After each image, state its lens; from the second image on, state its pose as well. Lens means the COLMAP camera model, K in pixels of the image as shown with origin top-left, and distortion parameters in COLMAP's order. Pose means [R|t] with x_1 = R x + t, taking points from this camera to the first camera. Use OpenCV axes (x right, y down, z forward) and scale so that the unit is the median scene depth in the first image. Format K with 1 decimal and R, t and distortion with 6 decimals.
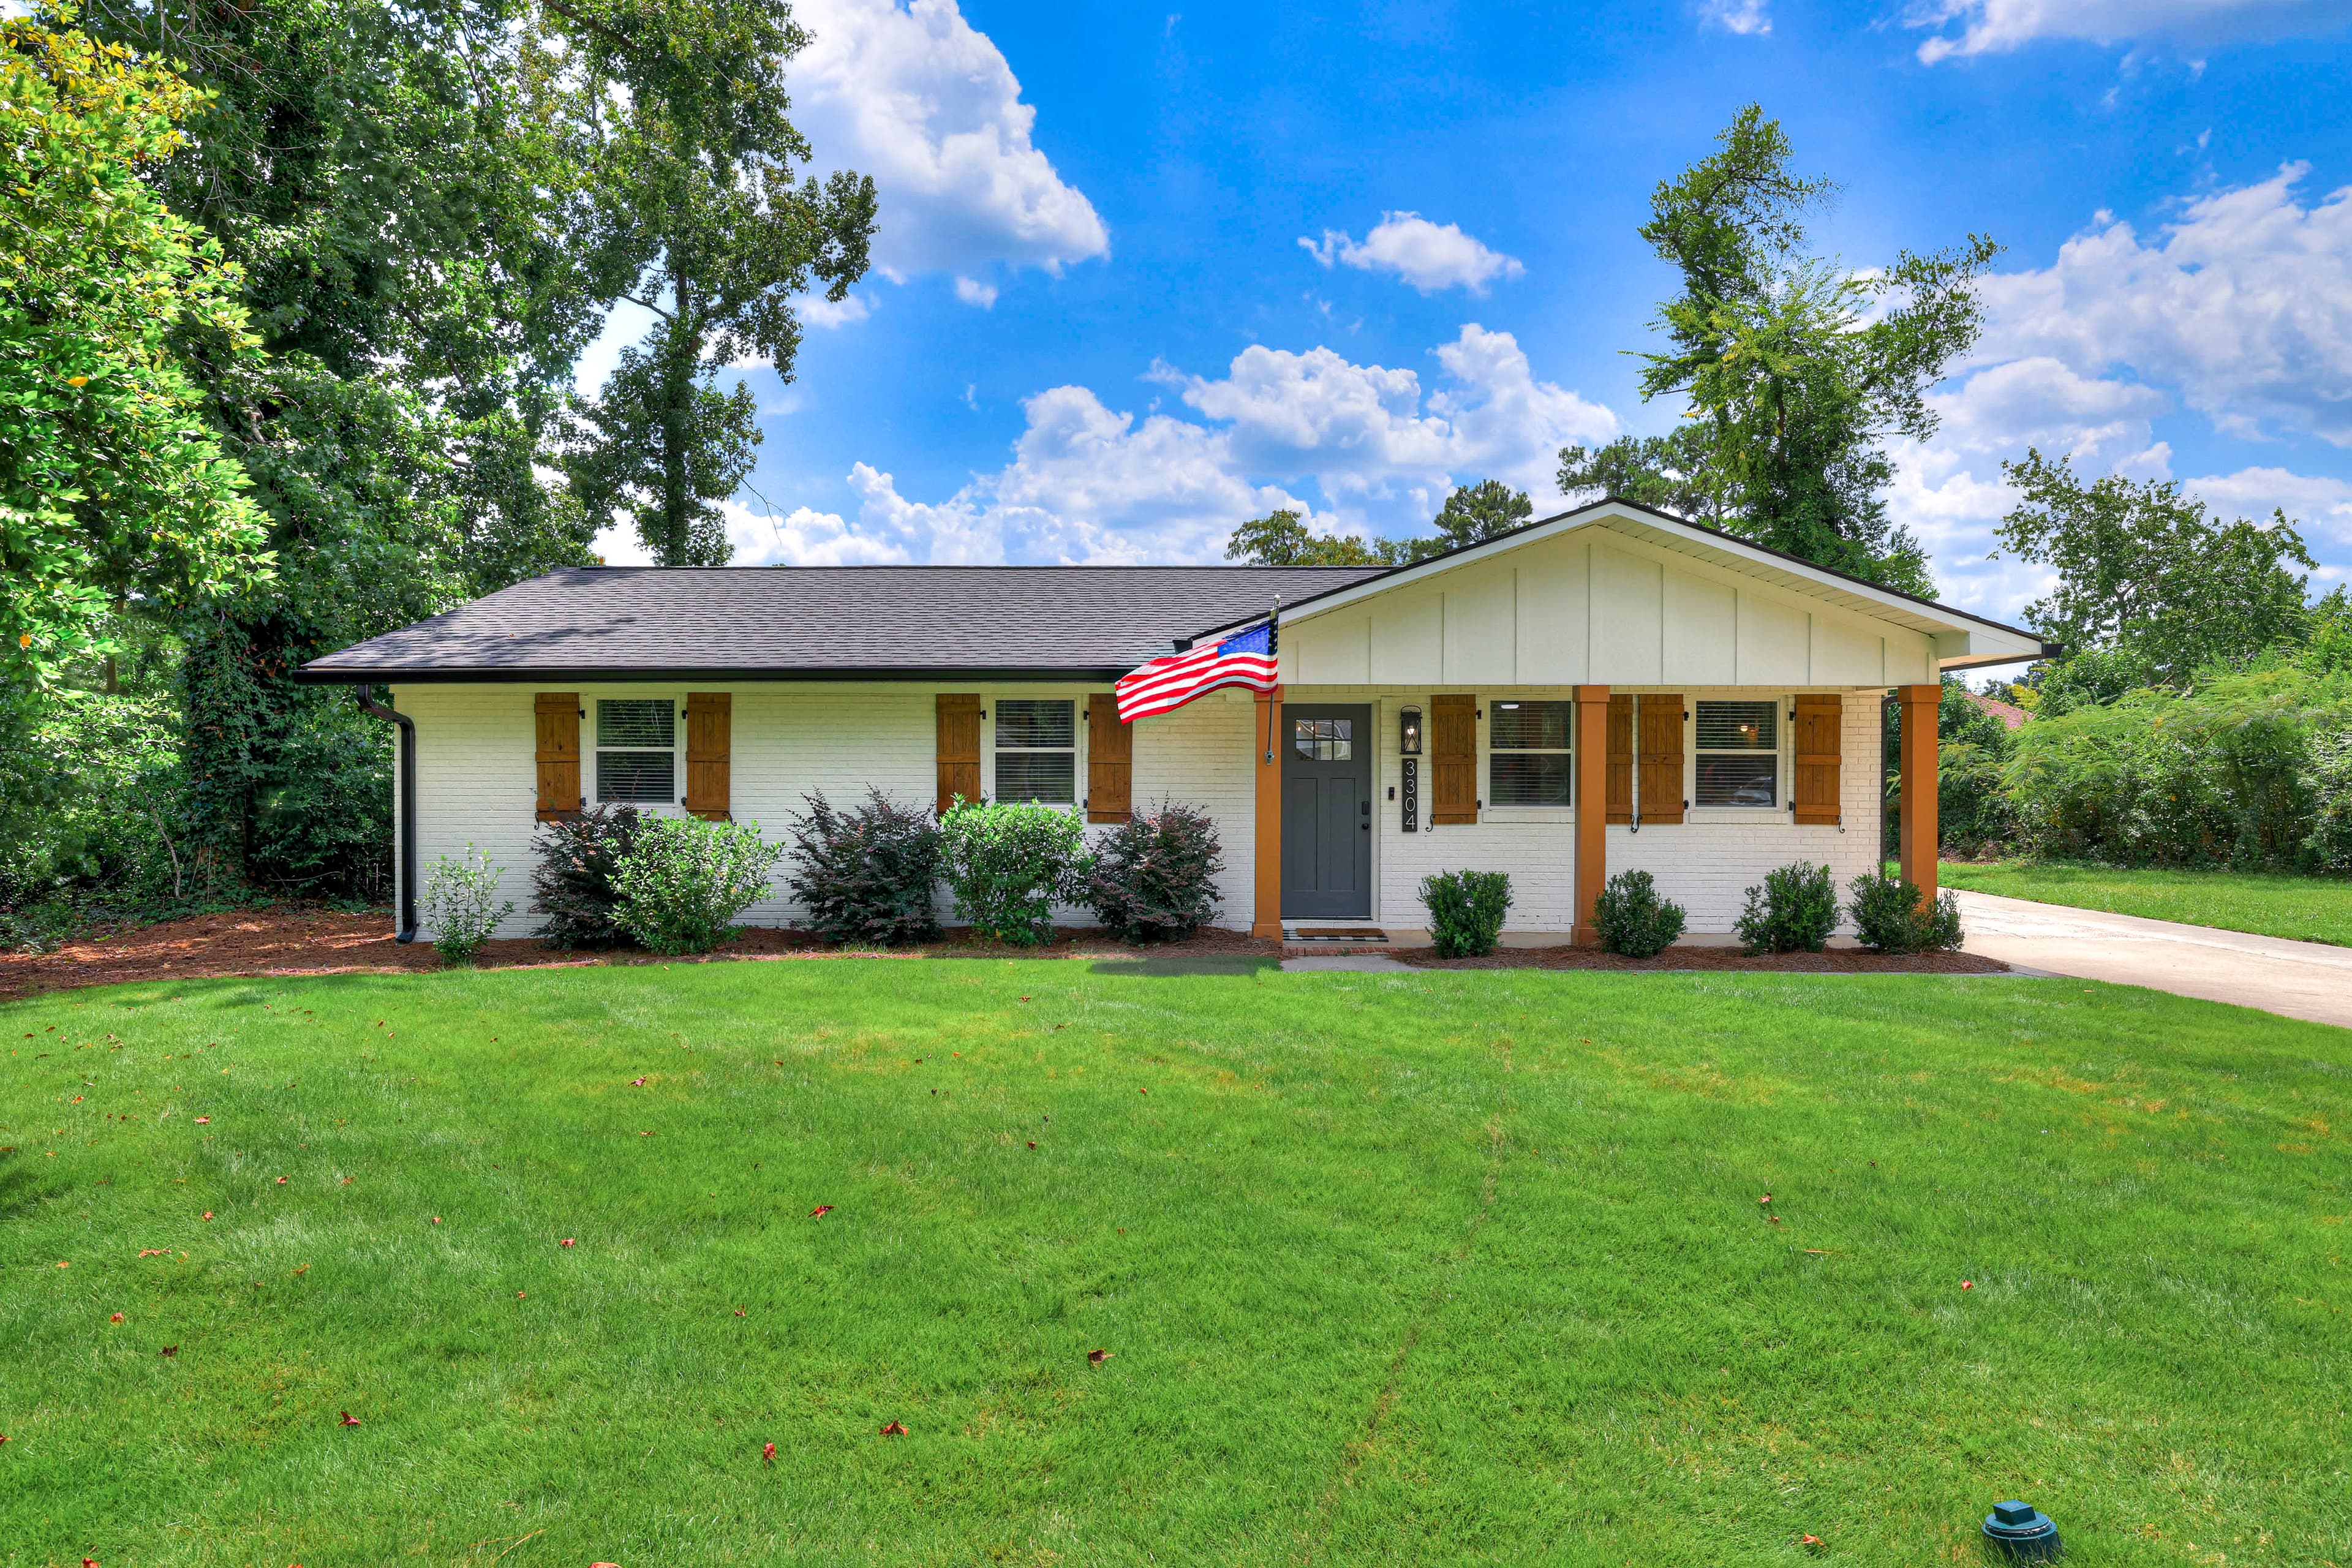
lens RADIAL K [[1394.7, 0, 1200.1], [0, 1394.7, 776.7], [0, 0, 1]] dist [-0.005130, -0.008502]
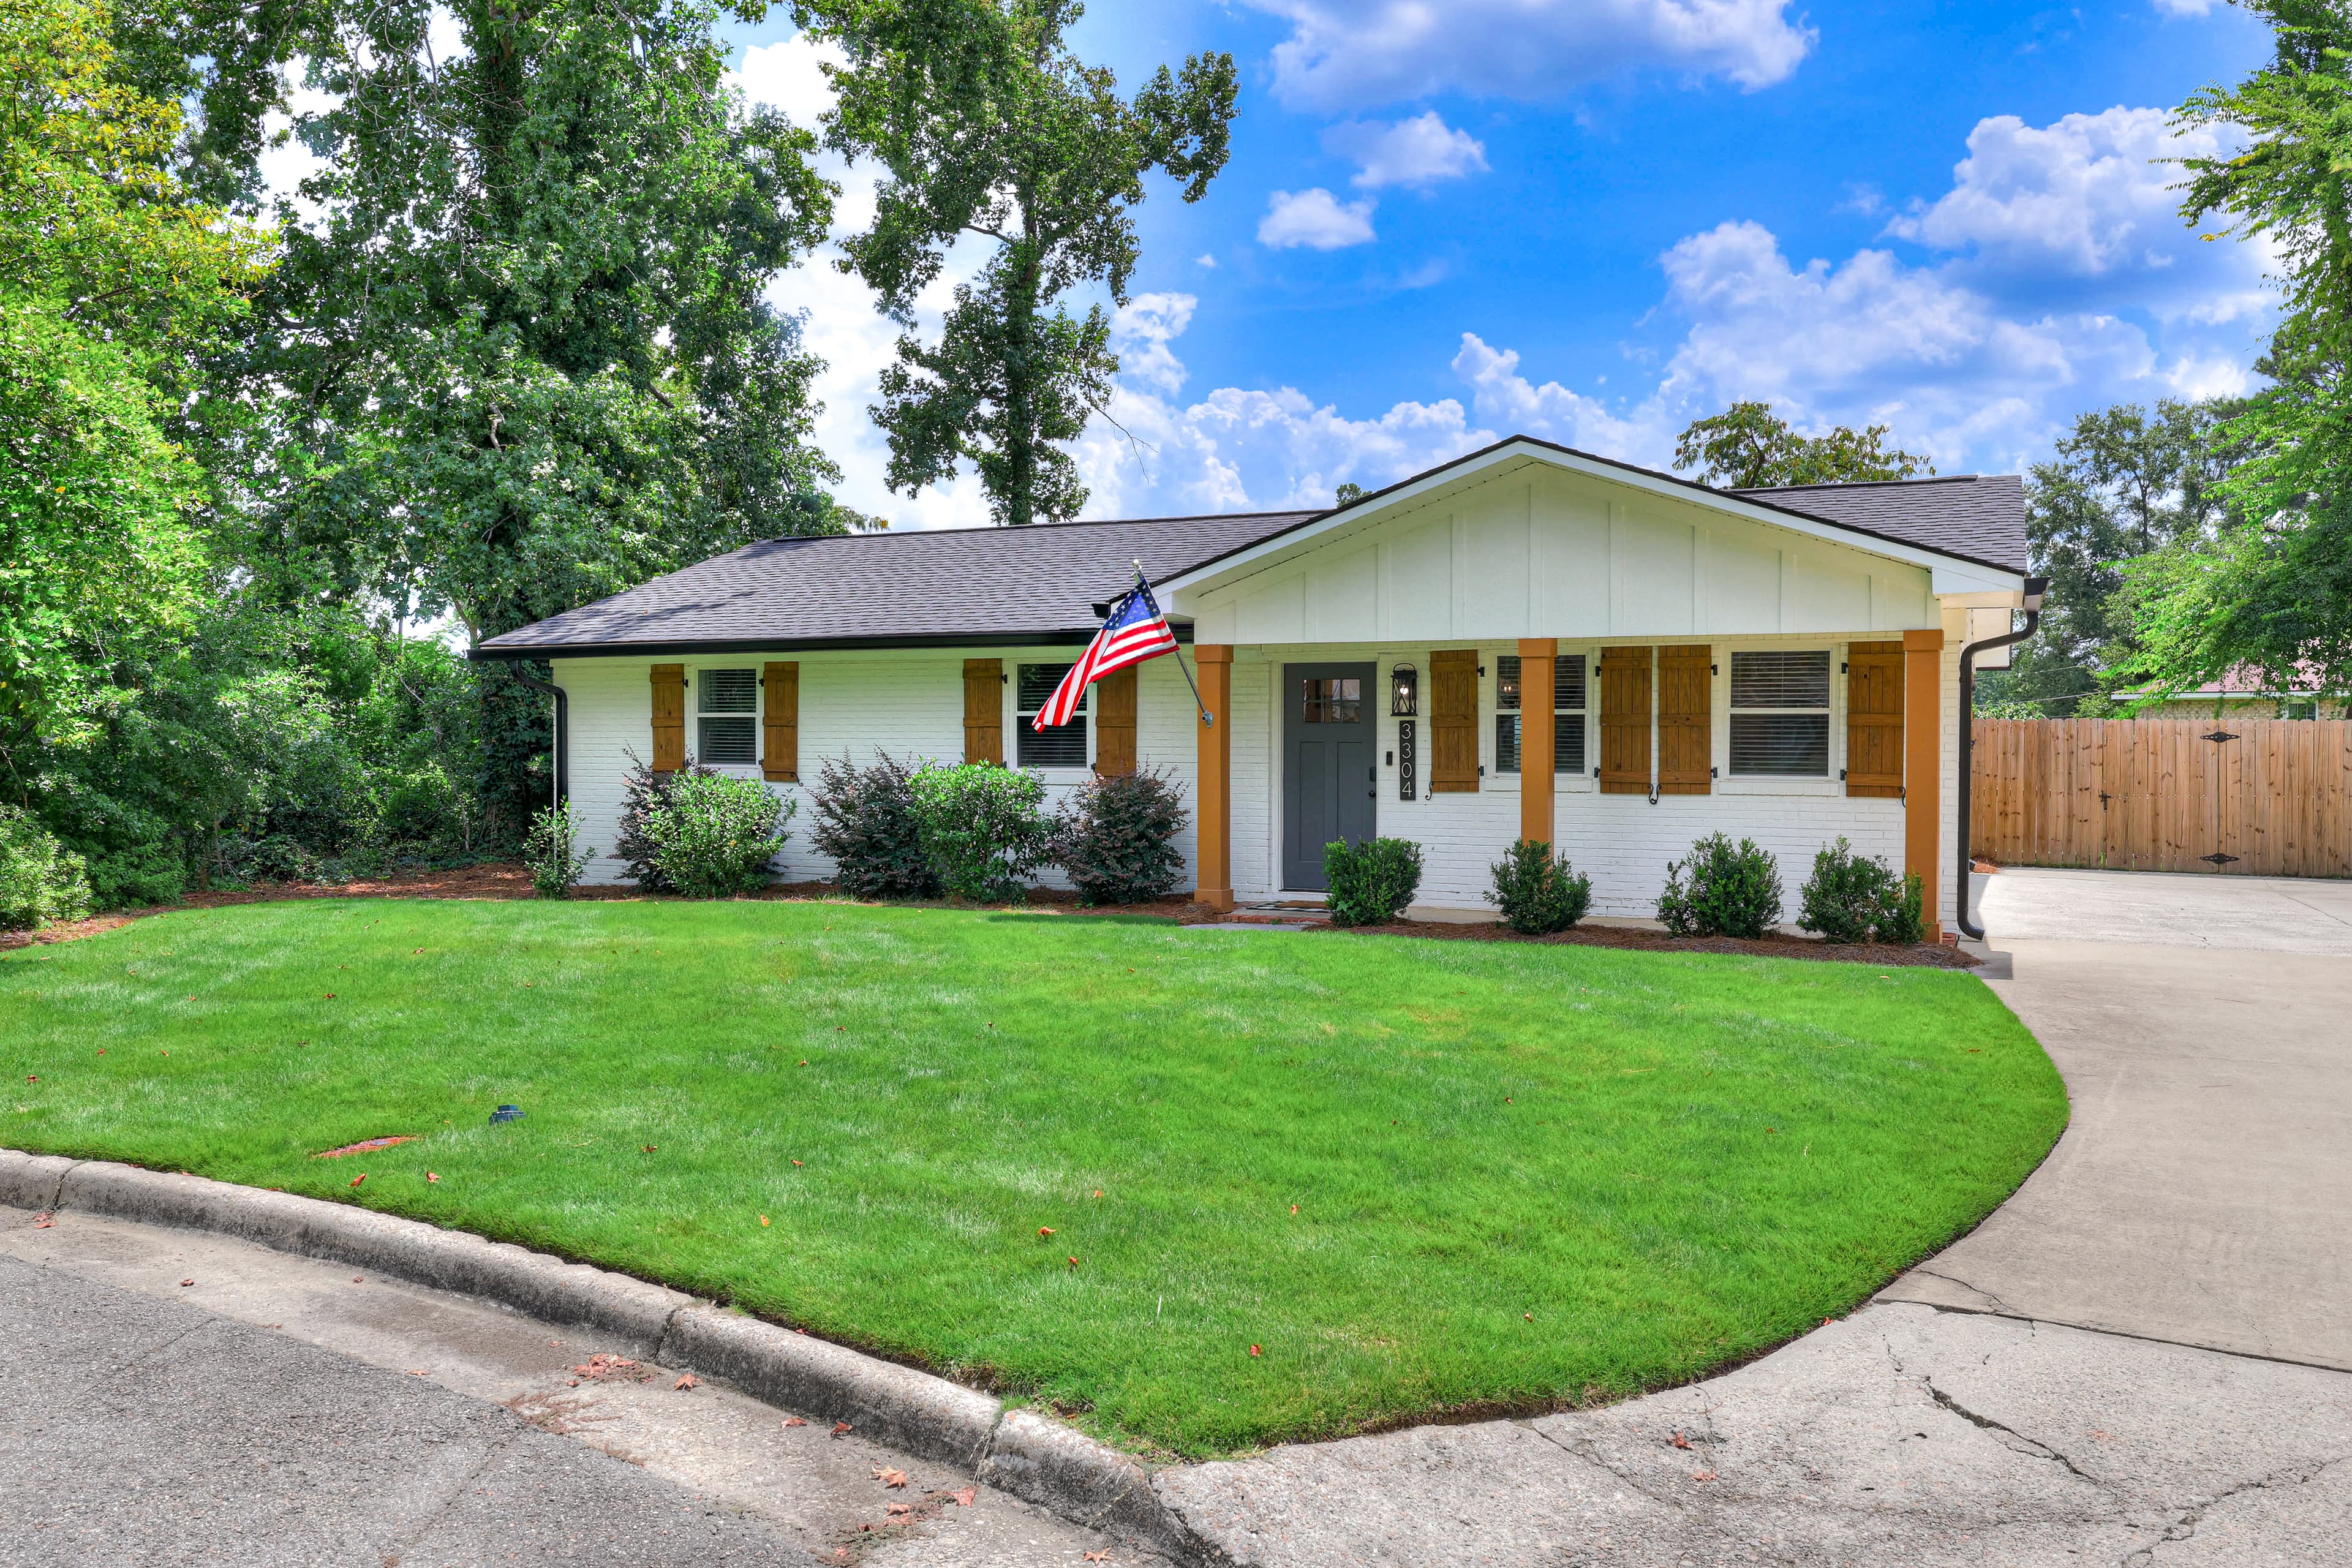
lens RADIAL K [[1931.9, 0, 1168.5], [0, 1931.9, 759.4], [0, 0, 1]] dist [-0.046272, 0.007359]
pose [[0.907212, 0.004267, -0.420651, 0.542825], [-0.004514, 0.999990, 0.000409, 0.012885], [0.420649, 0.001528, 0.907222, -0.222554]]
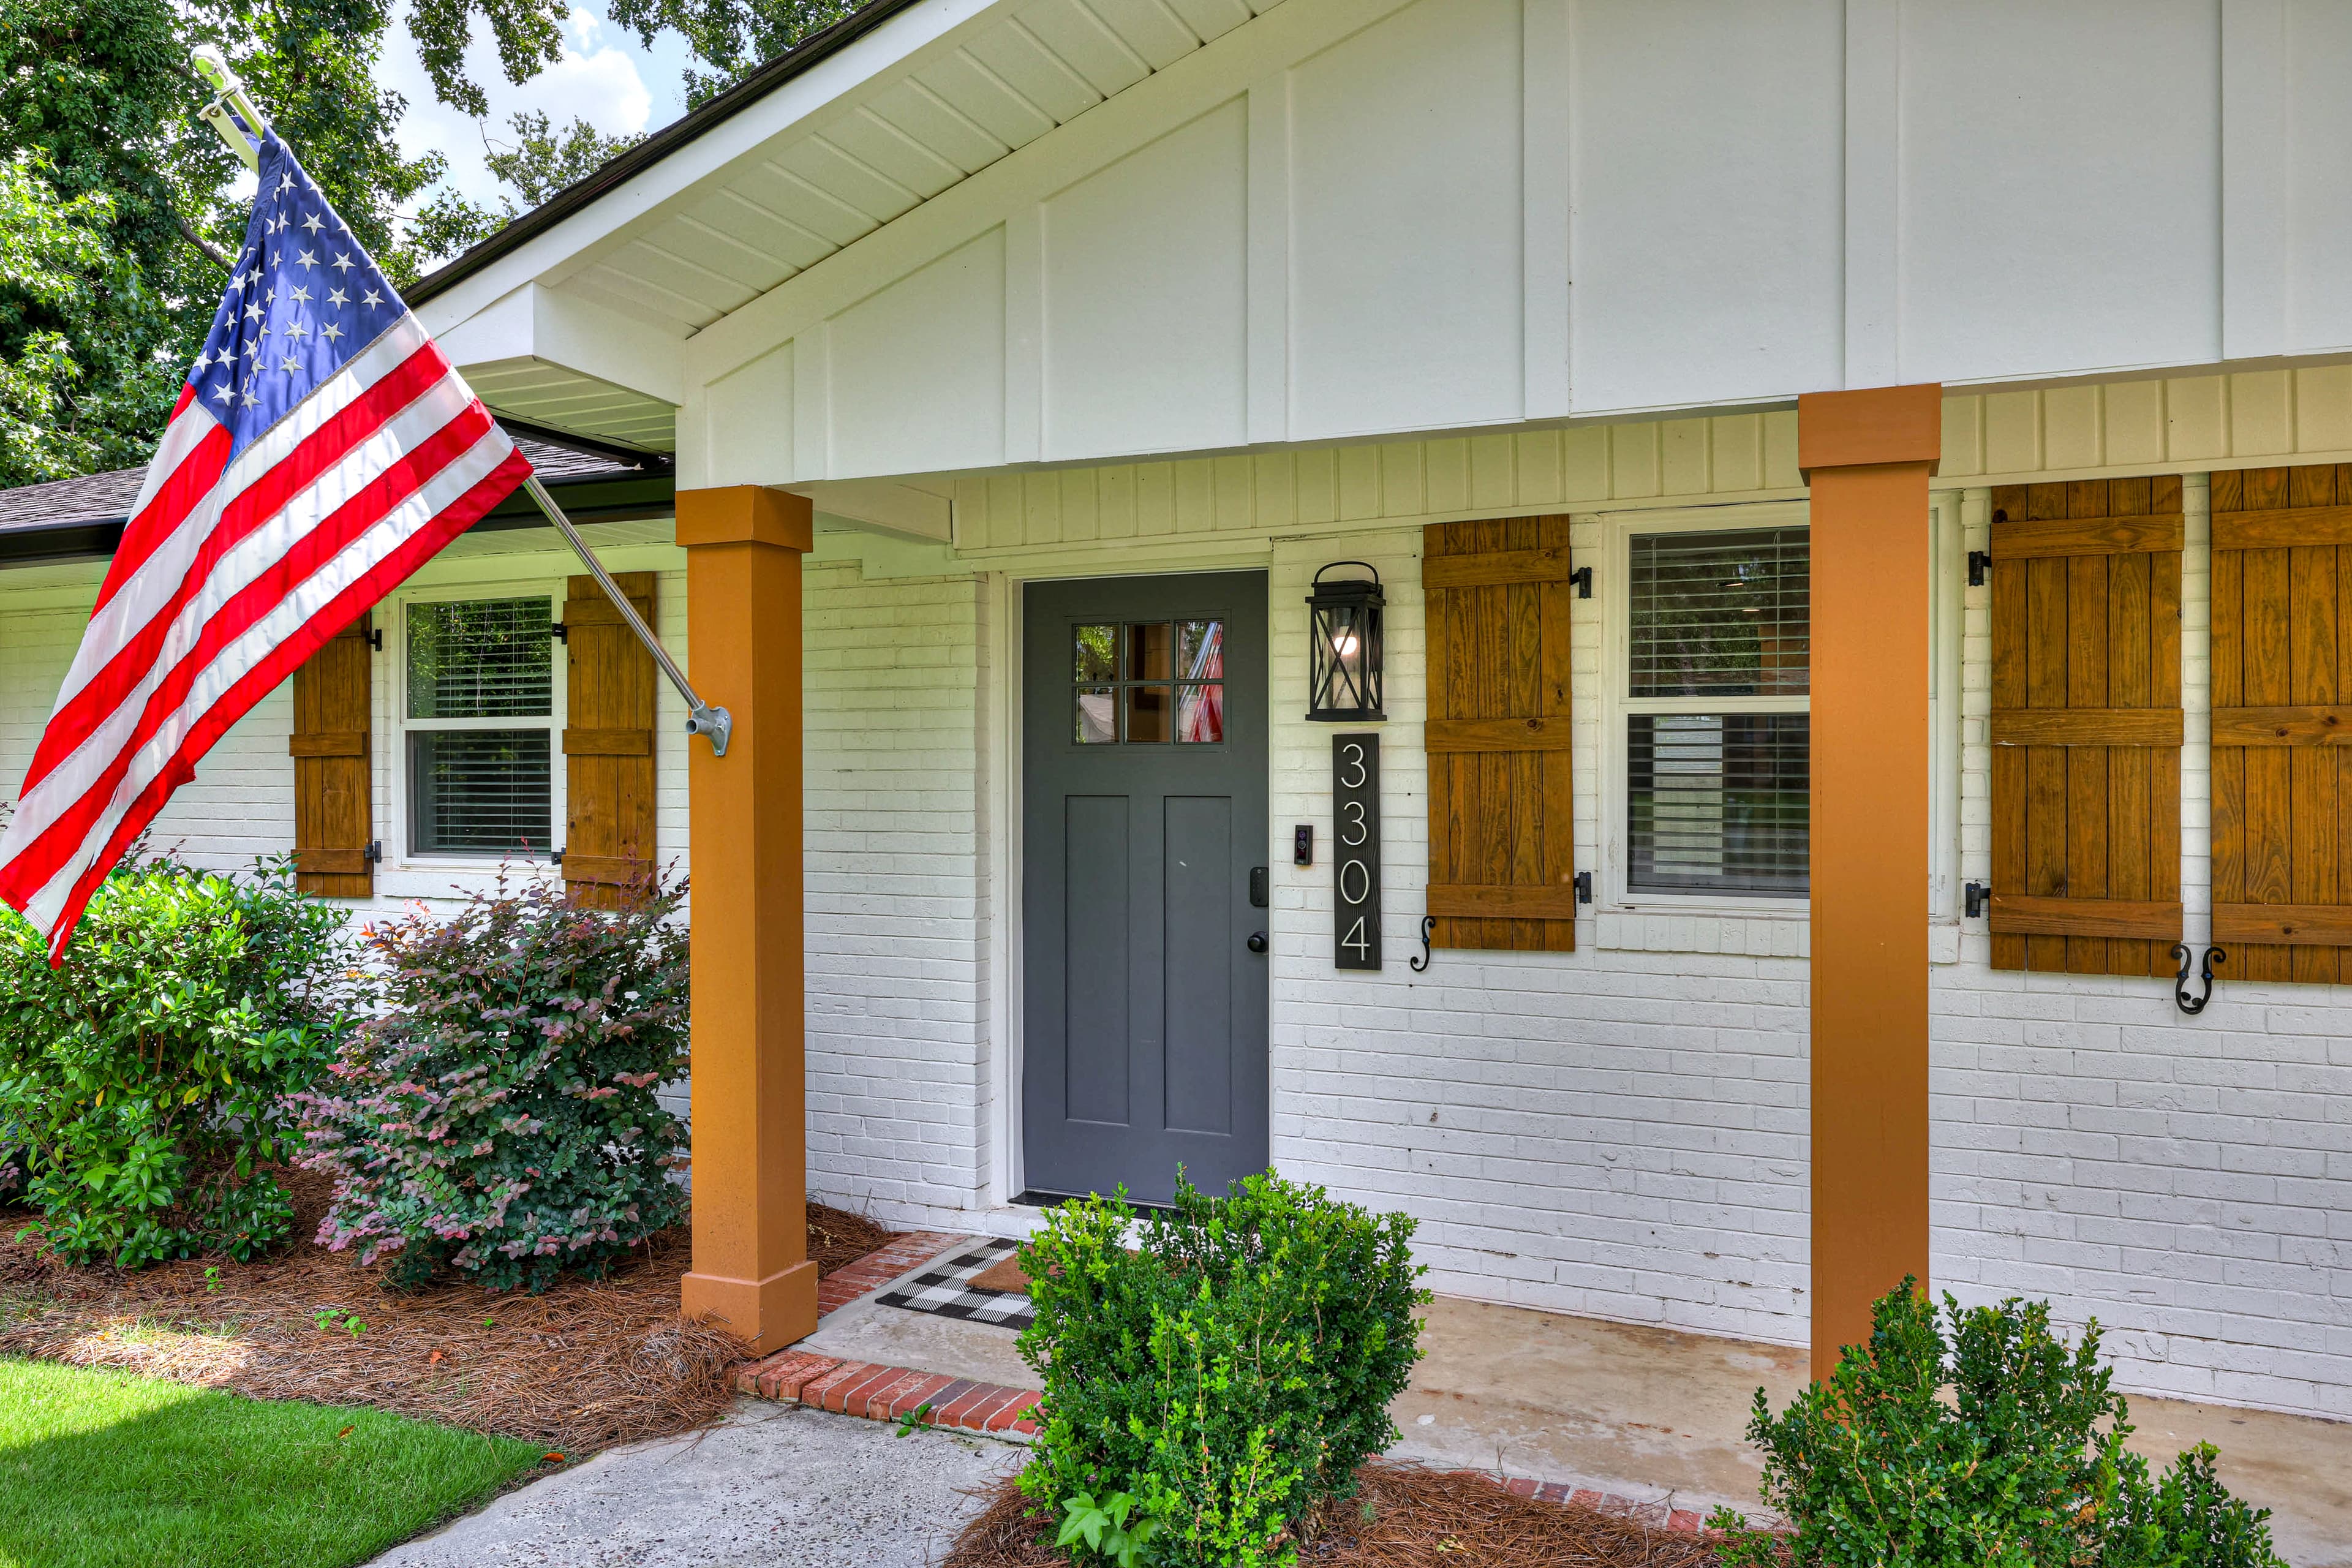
lens RADIAL K [[1636.1, 0, 1196.7], [0, 1636.1, 778.2], [0, 0, 1]] dist [-0.007625, -0.002087]
pose [[0.917711, -0.000509, -0.397248, 0.262482], [-0.001952, 0.999981, -0.005792, -0.001091], [0.397244, 0.006091, 0.917693, 0.650055]]
